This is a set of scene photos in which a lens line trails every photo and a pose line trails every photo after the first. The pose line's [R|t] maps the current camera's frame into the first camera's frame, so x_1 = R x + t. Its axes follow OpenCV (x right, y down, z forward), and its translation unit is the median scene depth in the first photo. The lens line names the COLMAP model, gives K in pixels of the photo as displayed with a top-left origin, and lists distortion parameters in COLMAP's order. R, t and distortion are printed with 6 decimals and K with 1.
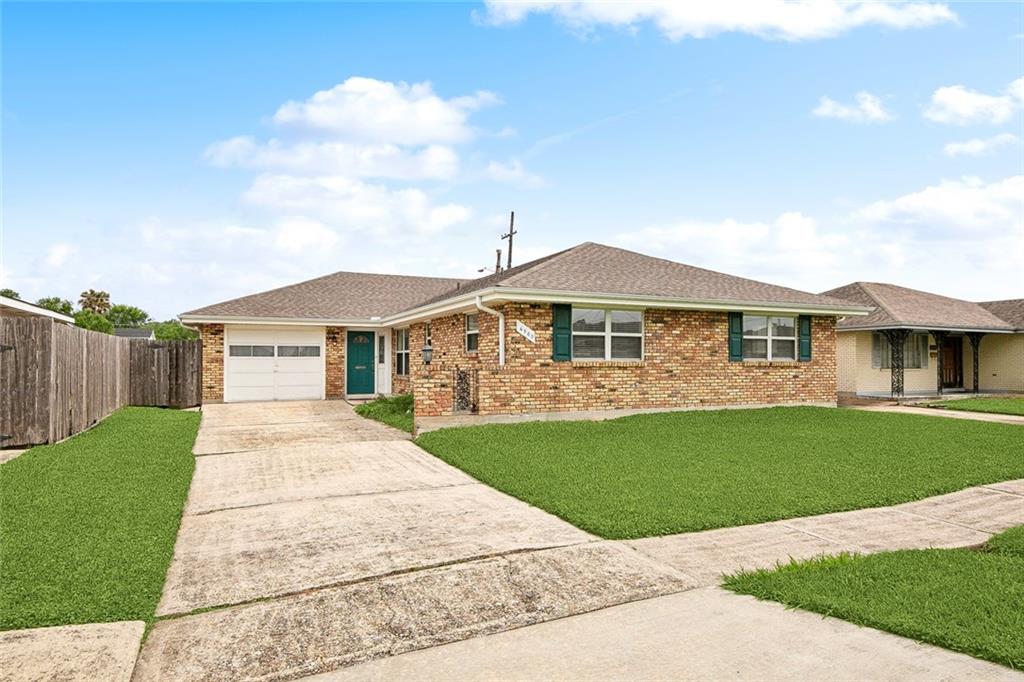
lens RADIAL K [[616.7, 0, 512.0], [0, 616.7, 341.0], [0, 0, 1]] dist [-0.000943, -0.000114]
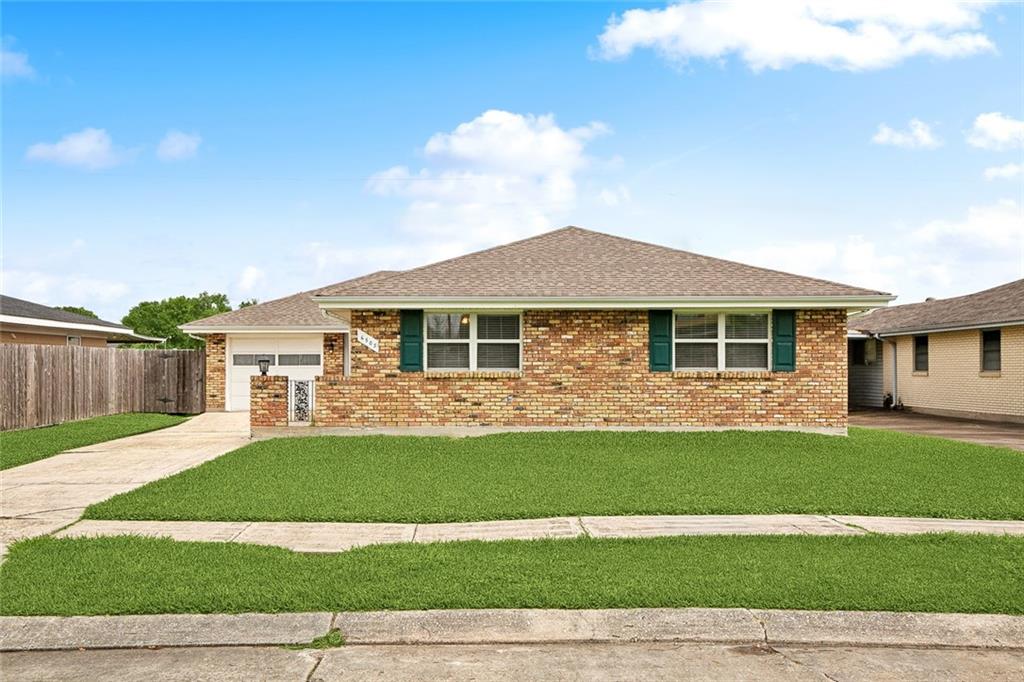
lens RADIAL K [[852.9, 0, 512.0], [0, 852.9, 341.0], [0, 0, 1]] dist [0.009118, 0.001190]
pose [[0.906221, -0.013847, -0.422578, 0.704986], [0.015006, 0.999887, -0.000584, -0.009502], [0.422538, -0.005812, 0.906326, -0.089613]]
